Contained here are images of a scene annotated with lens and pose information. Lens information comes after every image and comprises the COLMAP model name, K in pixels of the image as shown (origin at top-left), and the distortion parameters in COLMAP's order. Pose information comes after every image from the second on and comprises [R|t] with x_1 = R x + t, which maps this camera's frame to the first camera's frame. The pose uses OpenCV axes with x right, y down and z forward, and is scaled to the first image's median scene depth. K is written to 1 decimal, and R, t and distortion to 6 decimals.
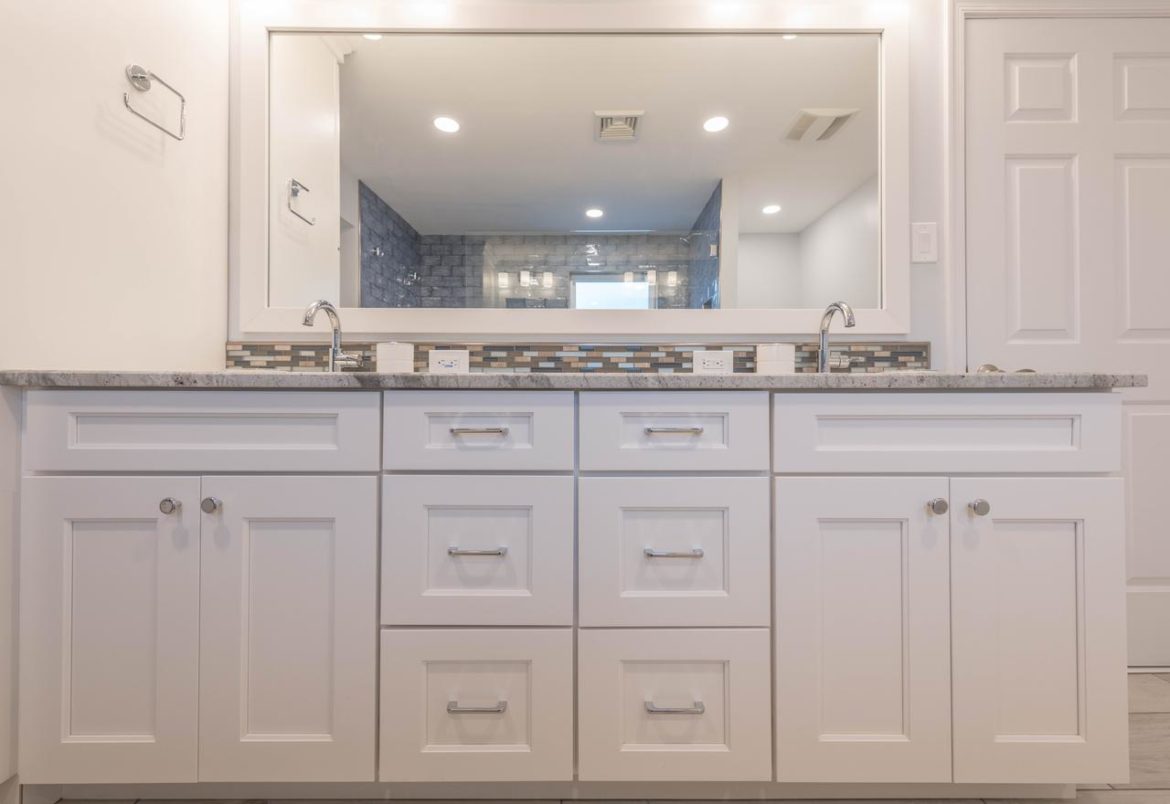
lens RADIAL K [[461.3, 0, 606.3], [0, 461.3, 398.2], [0, 0, 1]] dist [0.001871, -0.000308]
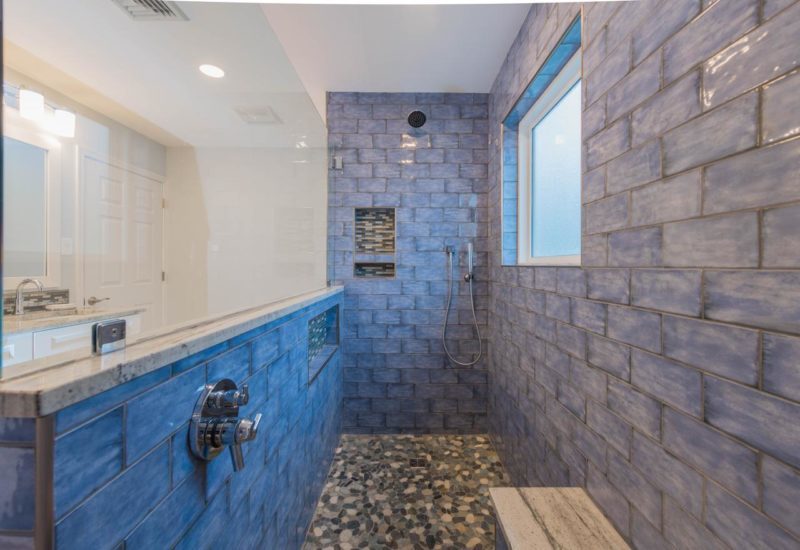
lens RADIAL K [[329.2, 0, 399.8], [0, 329.2, 267.1], [0, 0, 1]] dist [0.012944, -0.000439]
pose [[0.019385, 0.008165, 0.999779, -0.996494], [-0.013243, 0.999881, -0.007909, -0.251435], [-0.999724, -0.013087, 0.019491, -0.745008]]
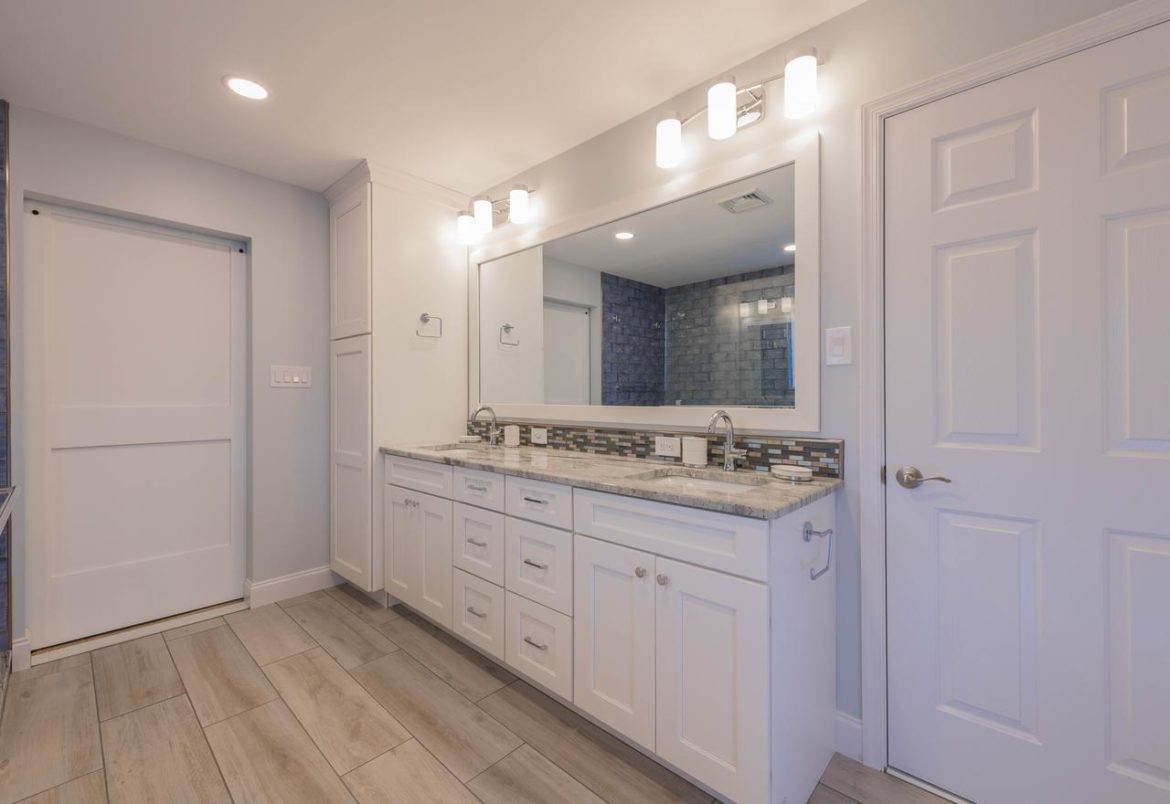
lens RADIAL K [[496.8, 0, 612.8], [0, 496.8, 398.0], [0, 0, 1]] dist [0.001800, -0.000028]
pose [[0.743892, 0.008598, -0.668245, 1.095403], [-0.001308, 0.999934, 0.011410, -0.236346], [0.668299, -0.007614, 0.743854, -0.202910]]
